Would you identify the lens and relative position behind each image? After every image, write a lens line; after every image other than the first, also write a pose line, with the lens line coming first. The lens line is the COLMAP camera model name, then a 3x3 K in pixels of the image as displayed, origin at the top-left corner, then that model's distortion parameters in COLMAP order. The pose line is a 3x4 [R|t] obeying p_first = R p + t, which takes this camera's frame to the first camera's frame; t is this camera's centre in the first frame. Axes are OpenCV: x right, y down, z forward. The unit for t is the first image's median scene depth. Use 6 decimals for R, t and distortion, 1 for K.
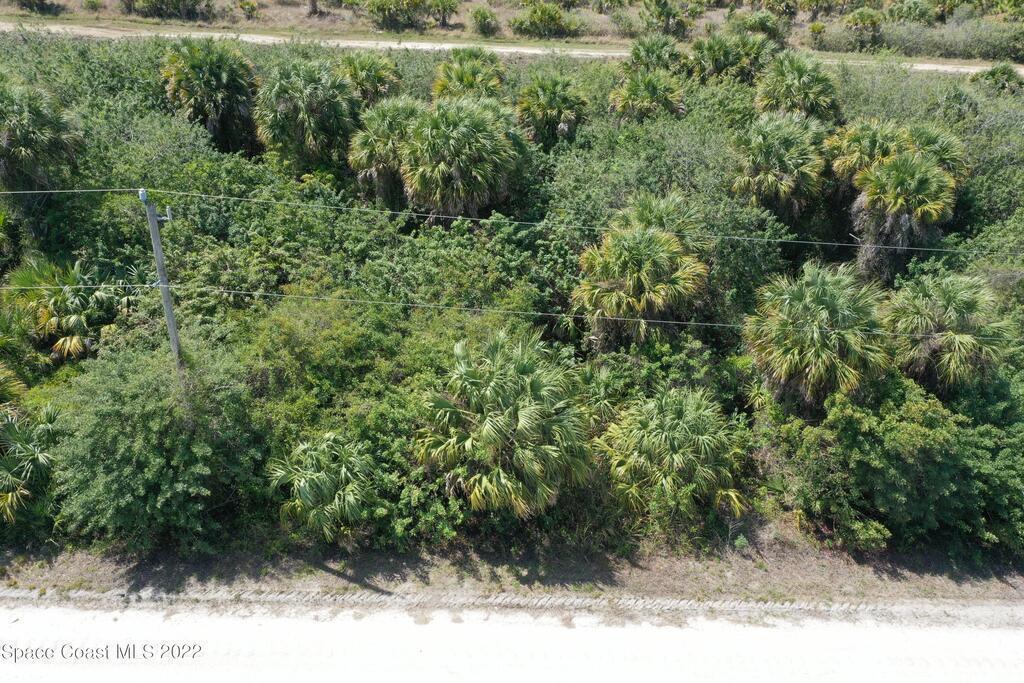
lens RADIAL K [[813.9, 0, 512.0], [0, 813.9, 341.5], [0, 0, 1]] dist [0.005816, 0.003747]
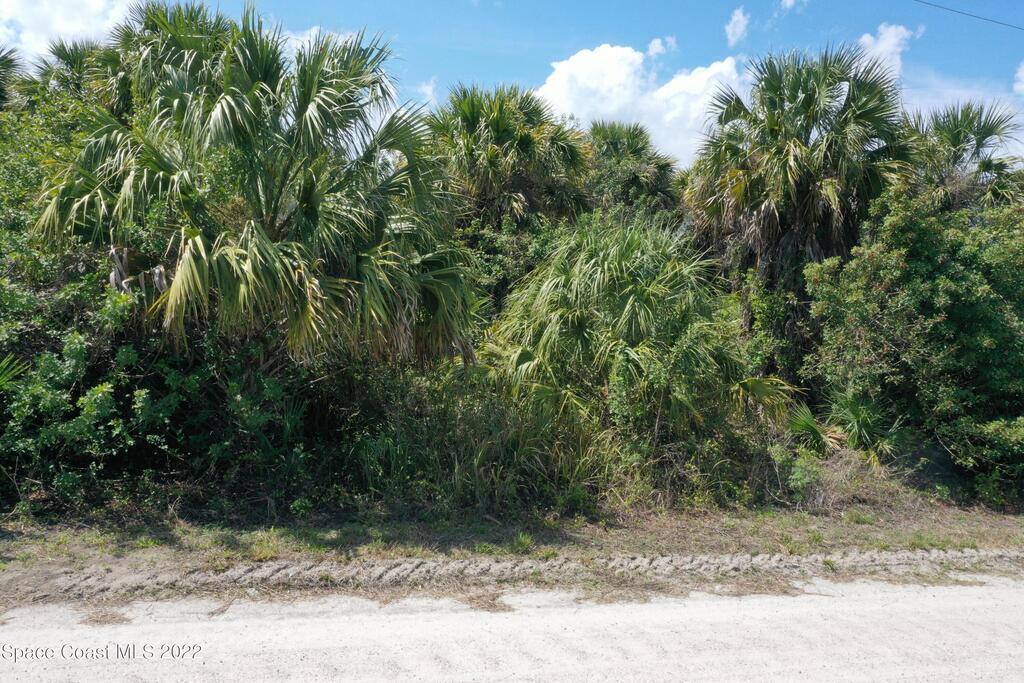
lens RADIAL K [[813.9, 0, 512.0], [0, 813.9, 341.5], [0, 0, 1]] dist [0.005816, 0.003747]
pose [[0.952346, 0.015296, 0.304635, -0.019703], [0.128723, 0.885293, -0.446863, 0.366544], [-0.276527, 0.464782, 0.841137, 0.625793]]
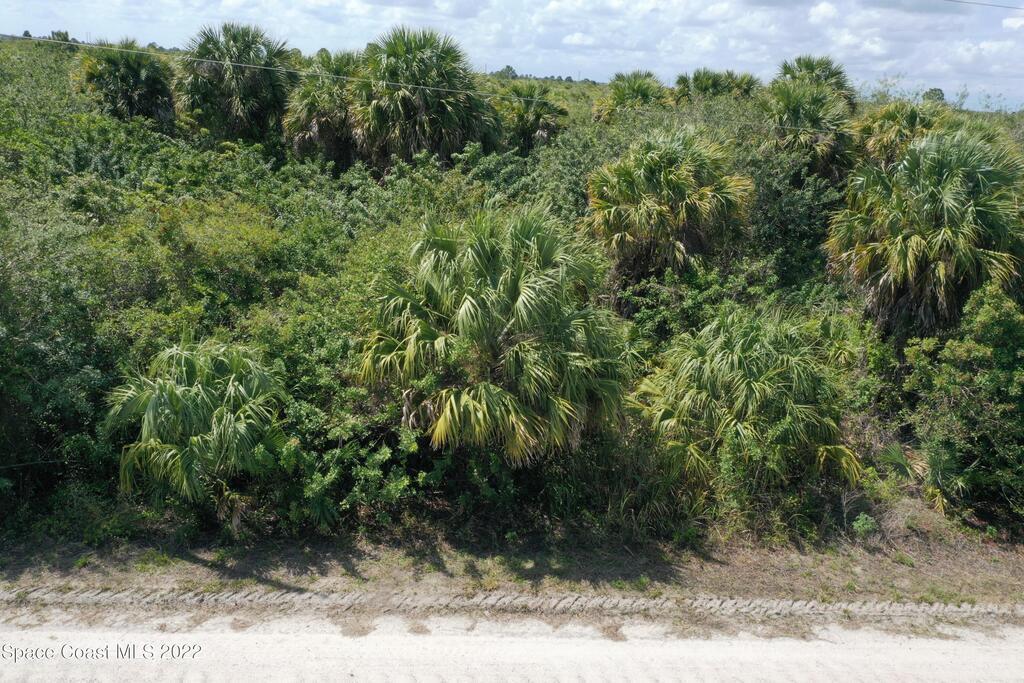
lens RADIAL K [[813.9, 0, 512.0], [0, 813.9, 341.5], [0, 0, 1]] dist [0.005816, 0.003747]
pose [[0.997998, 0.004970, 0.063042, -0.036214], [0.010366, 0.970568, -0.240606, 0.260626], [-0.062383, 0.240778, 0.968573, 0.367900]]
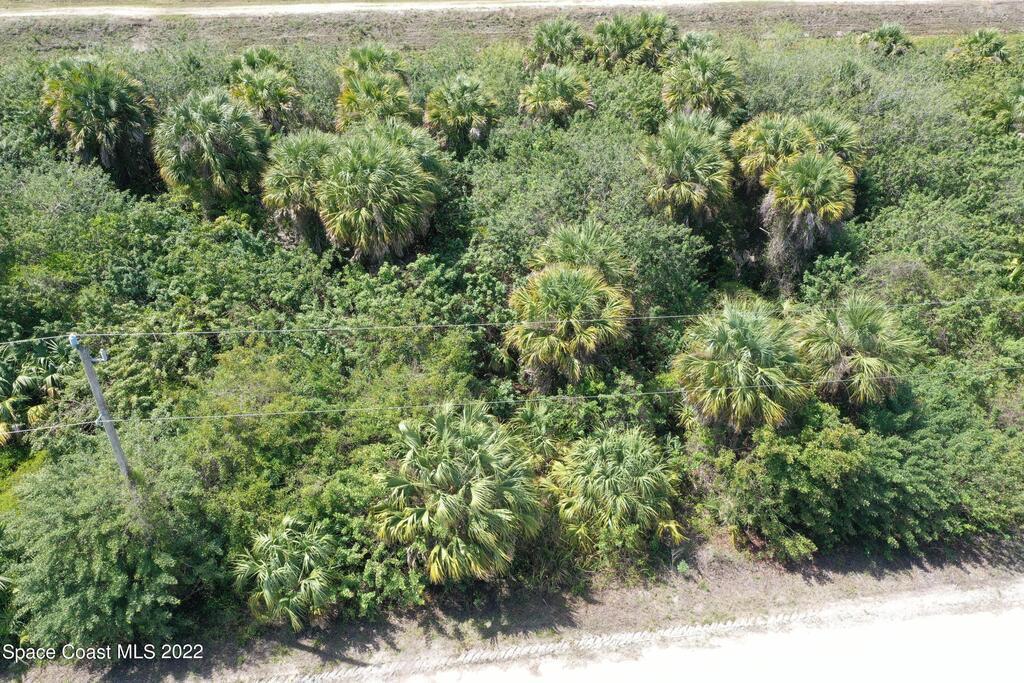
lens RADIAL K [[813.9, 0, 512.0], [0, 813.9, 341.5], [0, 0, 1]] dist [0.005816, 0.003747]
pose [[0.990645, -0.098610, 0.094330, -0.018744], [0.088197, 0.990140, 0.108831, -0.191300], [-0.104132, -0.099493, 0.989575, -0.020659]]
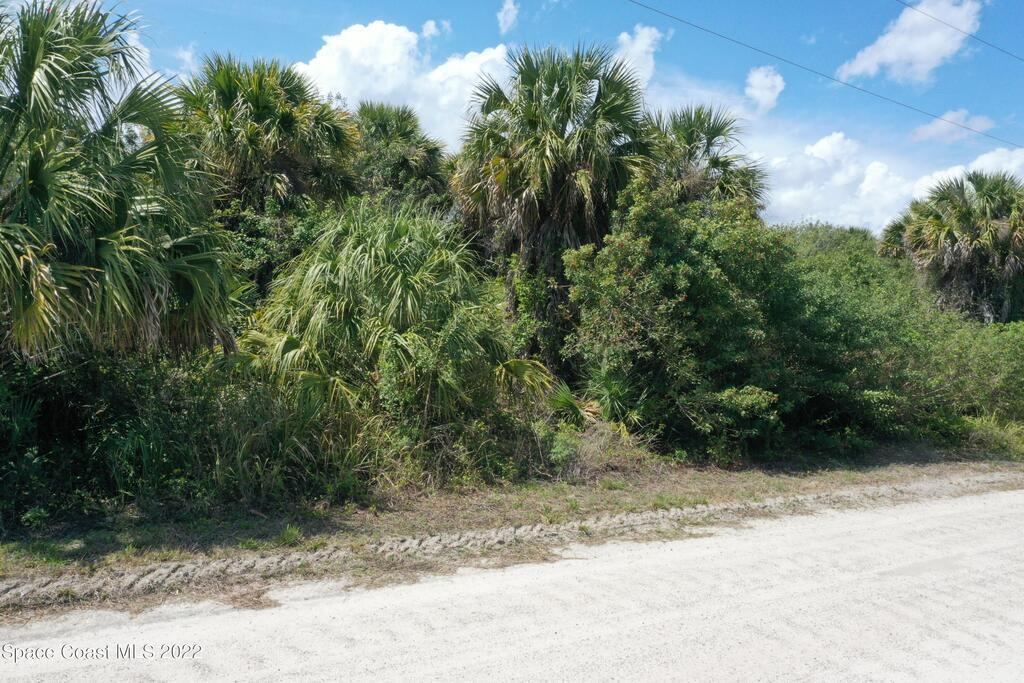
lens RADIAL K [[813.9, 0, 512.0], [0, 813.9, 341.5], [0, 0, 1]] dist [0.005816, 0.003747]
pose [[0.835319, -0.013571, 0.549597, -0.016838], [0.260055, 0.890532, -0.373262, 0.367071], [-0.484369, 0.454718, 0.747408, 0.620009]]
